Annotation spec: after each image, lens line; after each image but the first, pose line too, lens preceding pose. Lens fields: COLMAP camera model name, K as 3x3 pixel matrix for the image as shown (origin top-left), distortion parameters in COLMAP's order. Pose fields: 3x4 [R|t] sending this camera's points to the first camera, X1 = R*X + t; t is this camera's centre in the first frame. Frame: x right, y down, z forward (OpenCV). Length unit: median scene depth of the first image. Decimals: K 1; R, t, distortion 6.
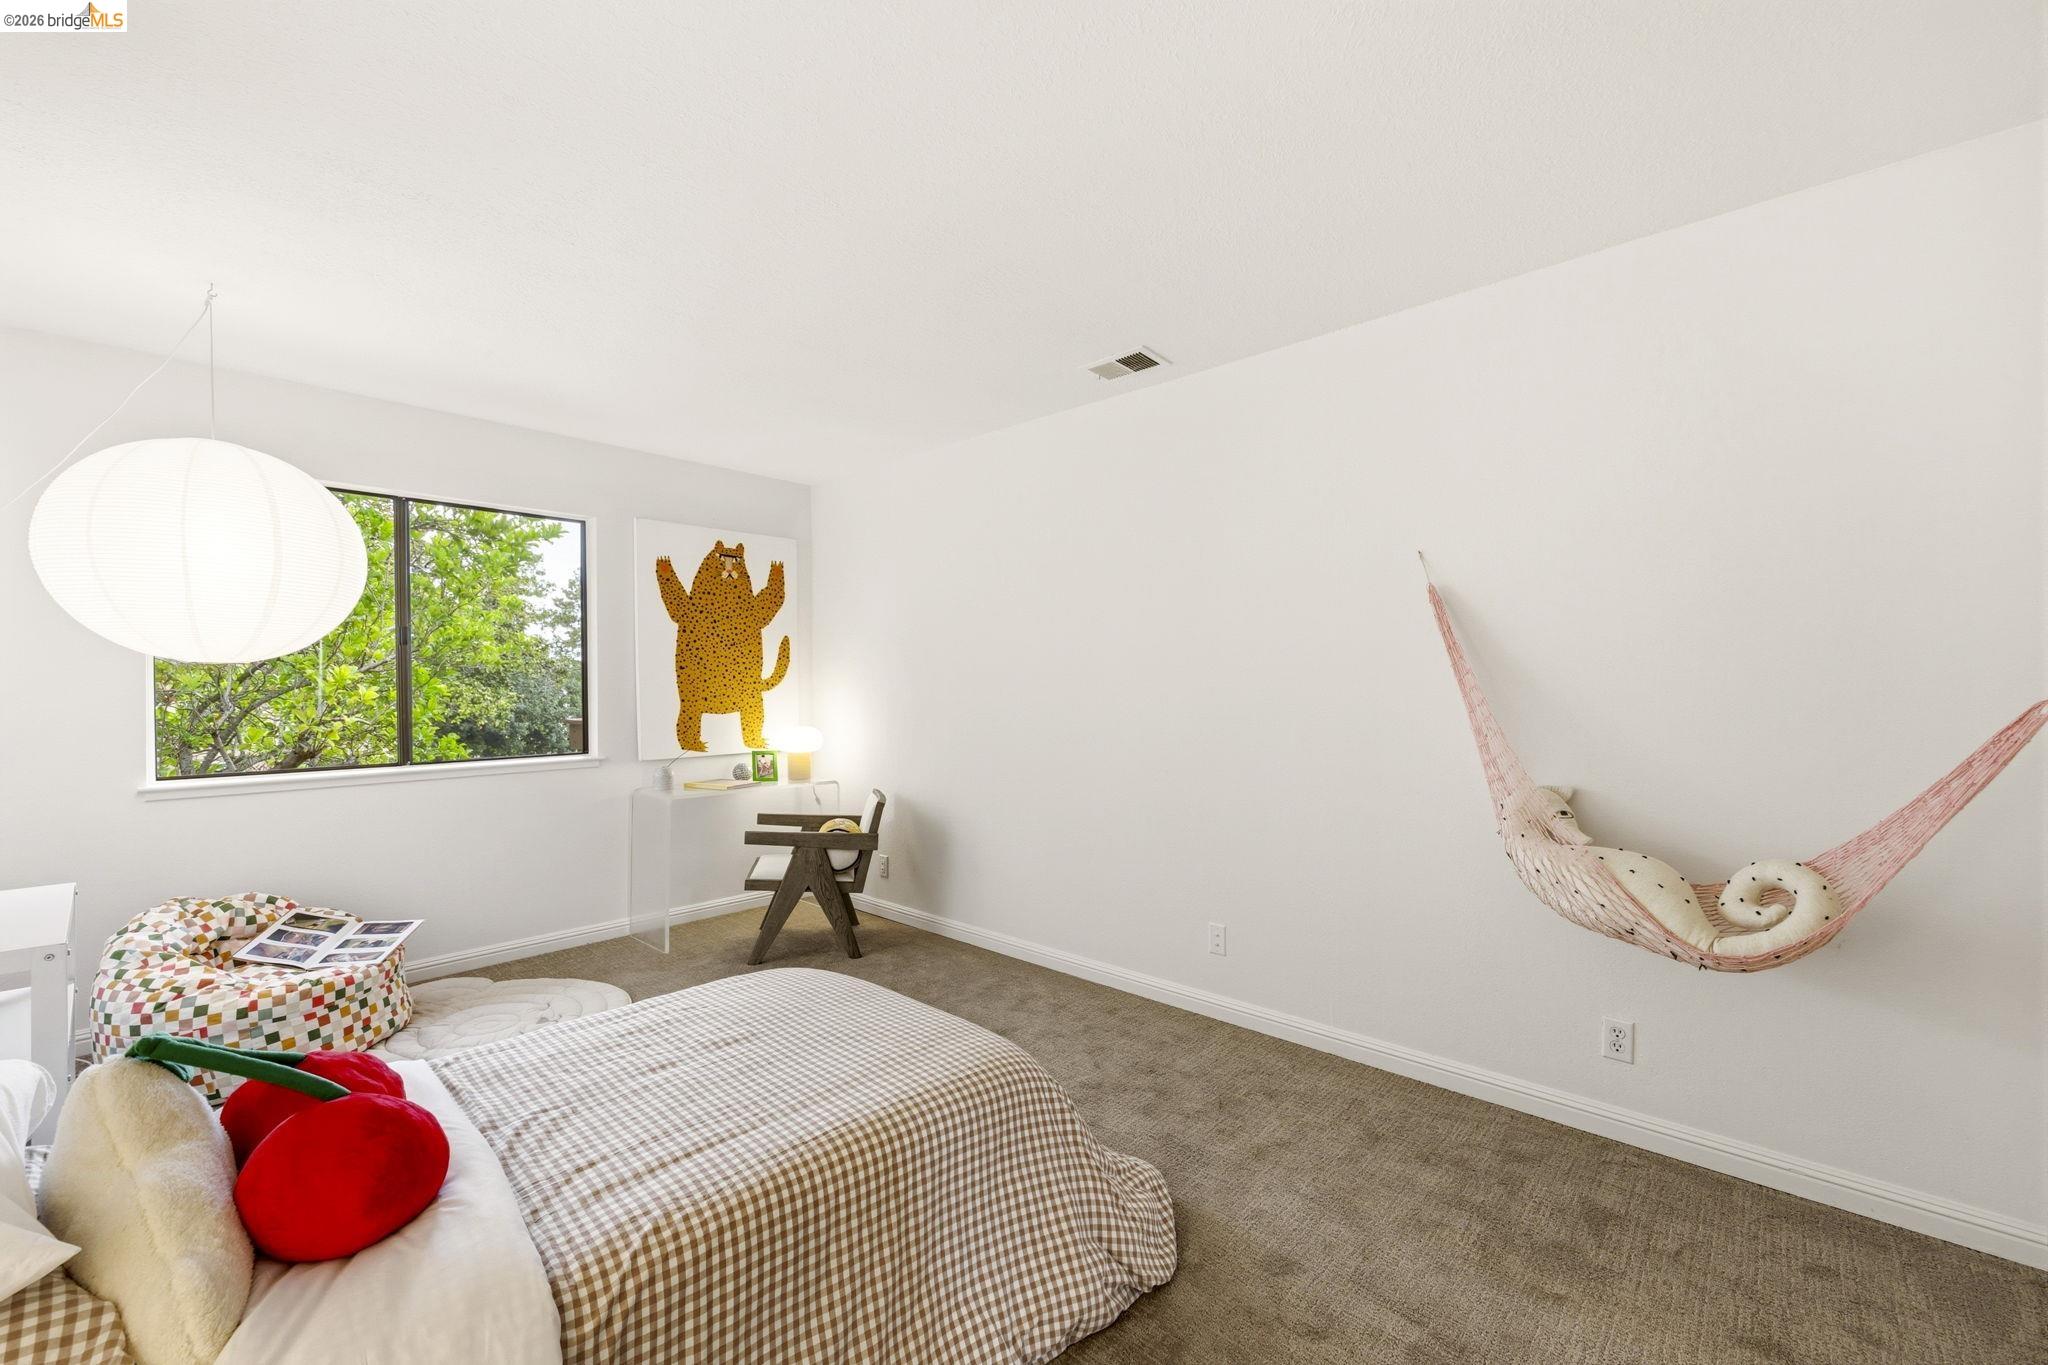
lens RADIAL K [[826.4, 0, 1023.7], [0, 826.4, 687.1], [0, 0, 1]] dist [0.000039, 0.000388]
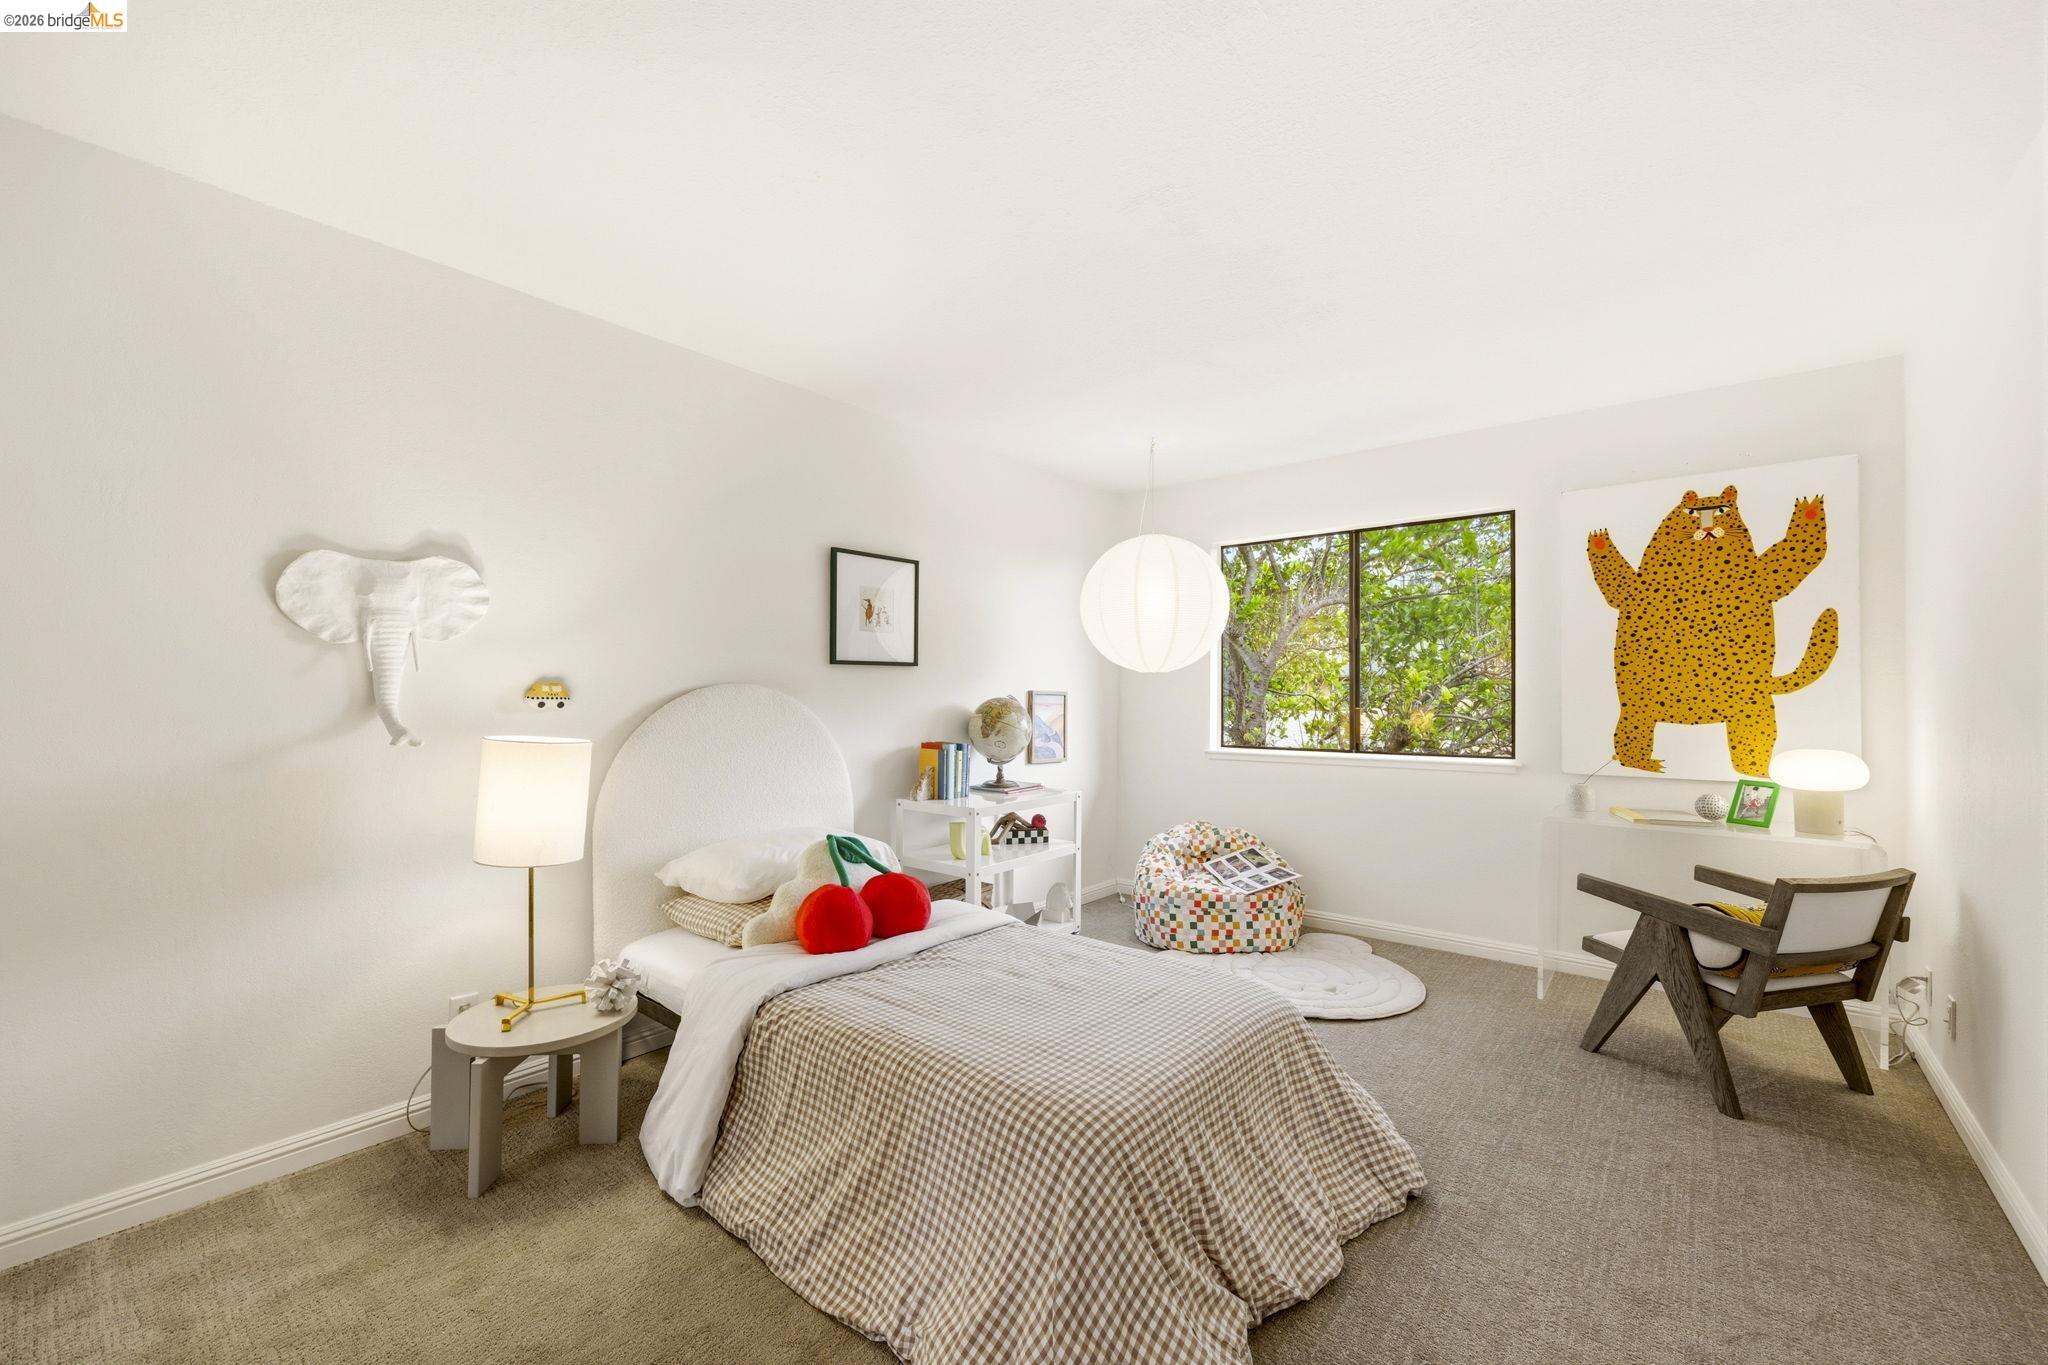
lens RADIAL K [[826.4, 0, 1023.7], [0, 826.4, 687.1], [0, 0, 1]] dist [0.000039, 0.000388]
pose [[0.057474, -0.001238, -0.998346, 0.346766], [-0.002223, 0.999997, -0.001368, 0.001469], [0.998345, 0.002298, 0.057472, 0.368159]]
